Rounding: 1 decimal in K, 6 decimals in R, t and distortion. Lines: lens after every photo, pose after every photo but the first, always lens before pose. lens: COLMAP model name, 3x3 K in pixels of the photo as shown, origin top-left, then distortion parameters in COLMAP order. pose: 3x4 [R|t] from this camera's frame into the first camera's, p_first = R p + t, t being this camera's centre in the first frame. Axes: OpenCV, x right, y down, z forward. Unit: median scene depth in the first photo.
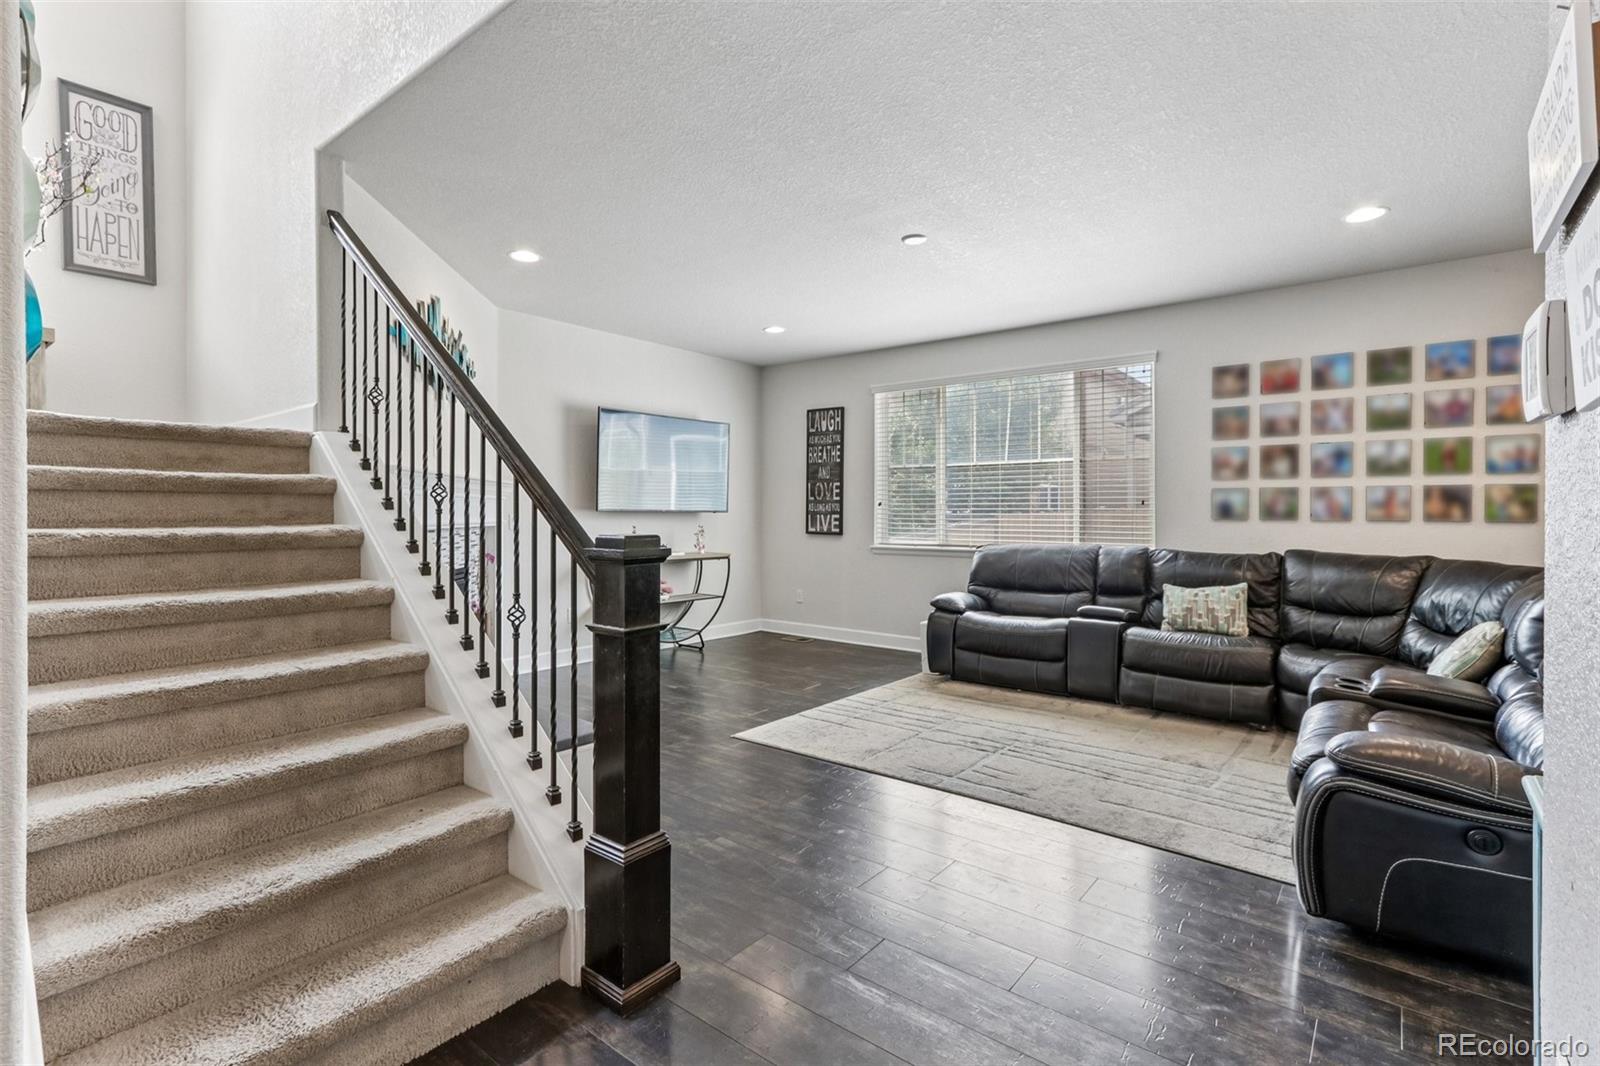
lens RADIAL K [[746.3, 0, 768.1], [0, 746.3, 507.2], [0, 0, 1]] dist [-0.001110, -0.000232]
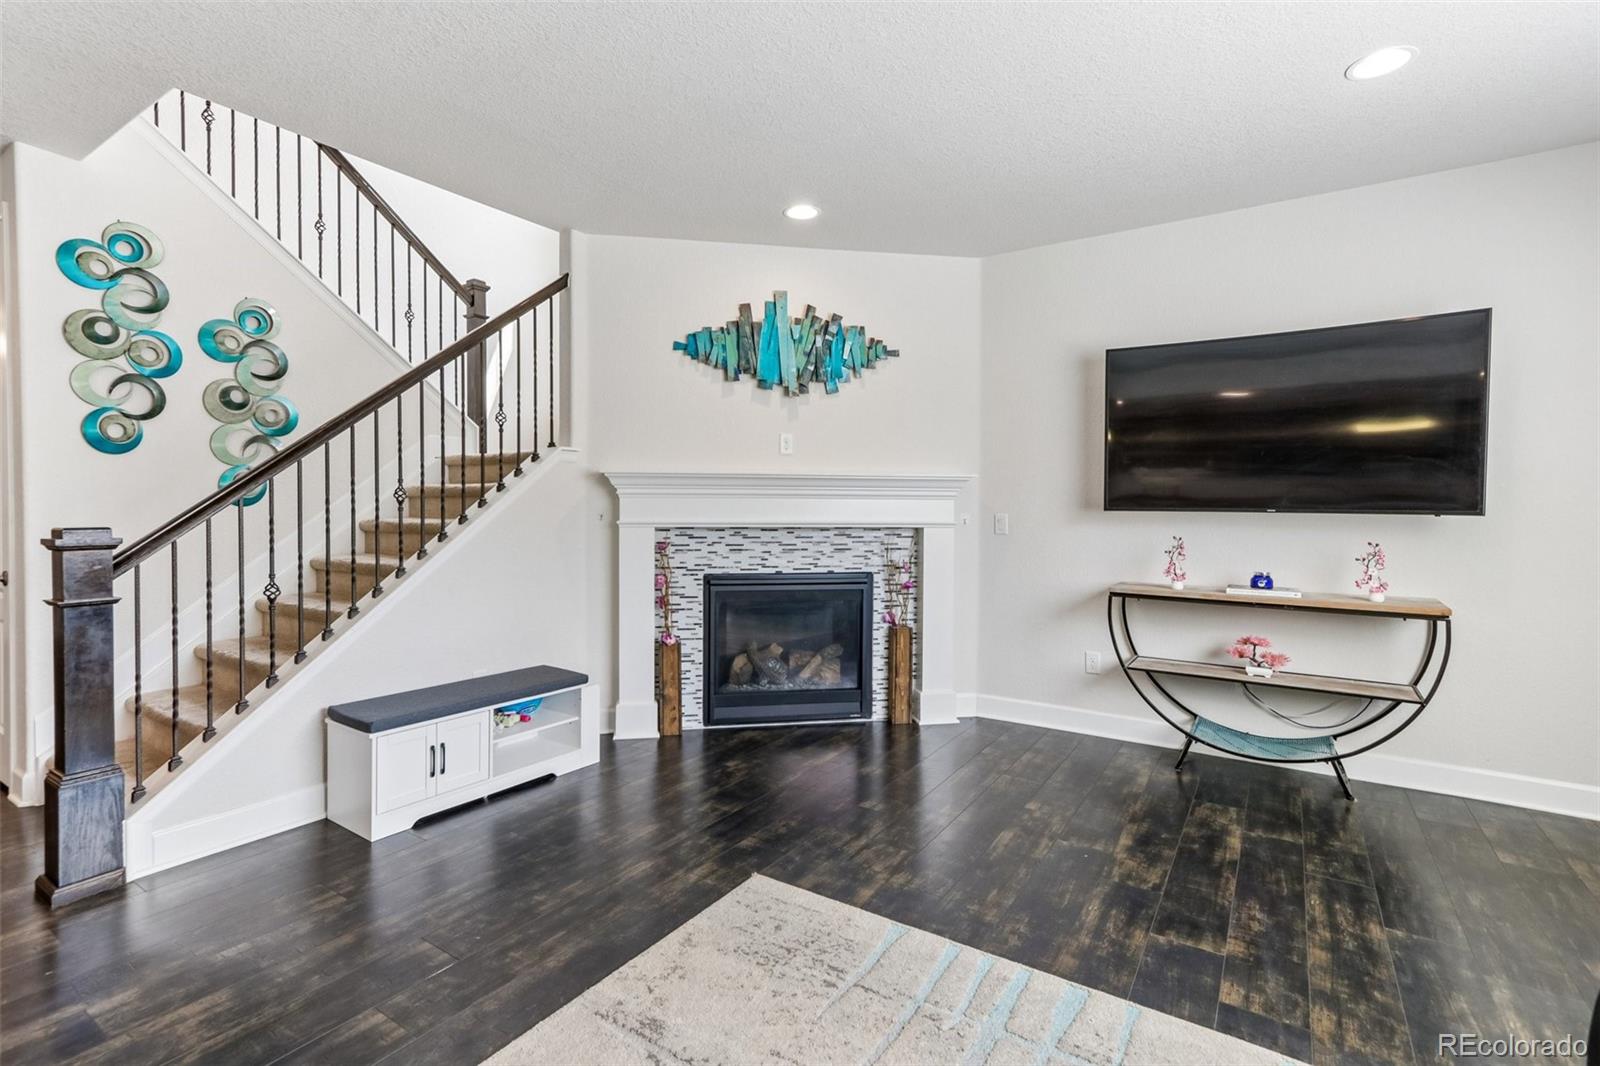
lens RADIAL K [[746.3, 0, 768.1], [0, 746.3, 507.2], [0, 0, 1]] dist [-0.001110, -0.000232]
pose [[0.123373, 0.019601, -0.992167, 0.458243], [0.001513, 0.999800, 0.019940, -0.008969], [0.992359, -0.003961, 0.123319, 0.762853]]
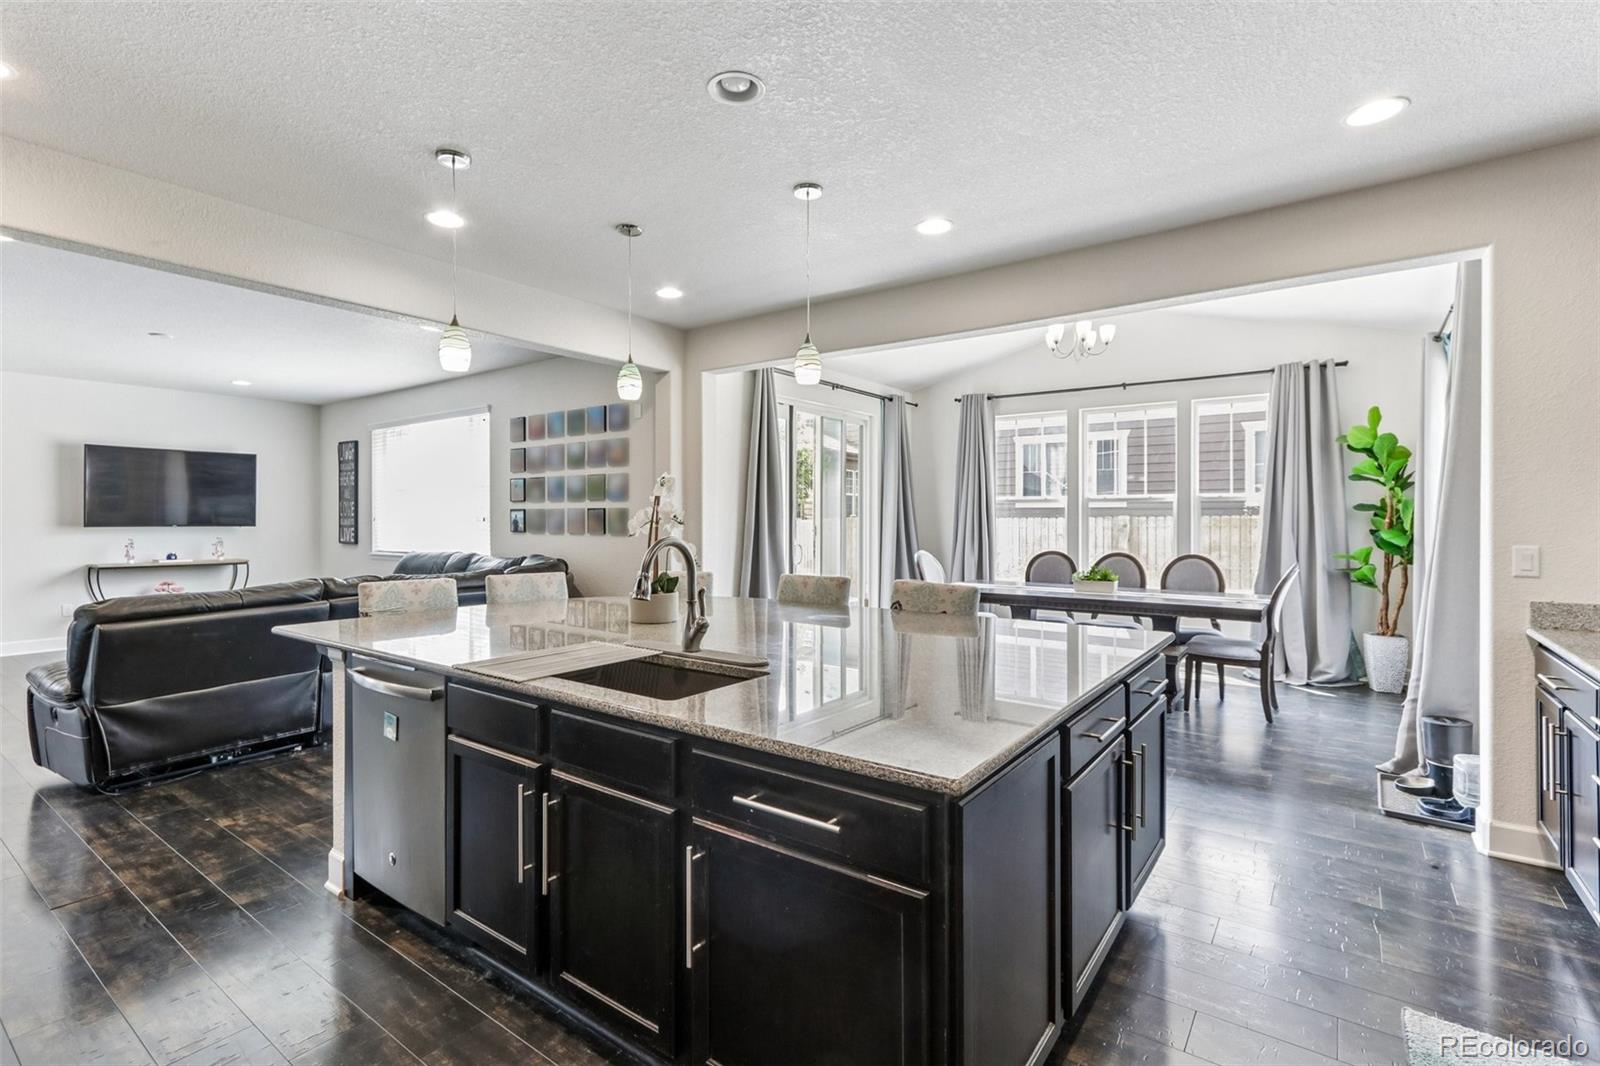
lens RADIAL K [[727.6, 0, 779.7], [0, 727.6, 524.8], [0, 0, 1]] dist [0.000461, 0.000266]
pose [[0.998905, 0.002550, 0.046712, 1.074079], [-0.002827, 0.999979, 0.005873, -0.005848], [-0.046696, -0.005999, 0.998891, -0.349435]]
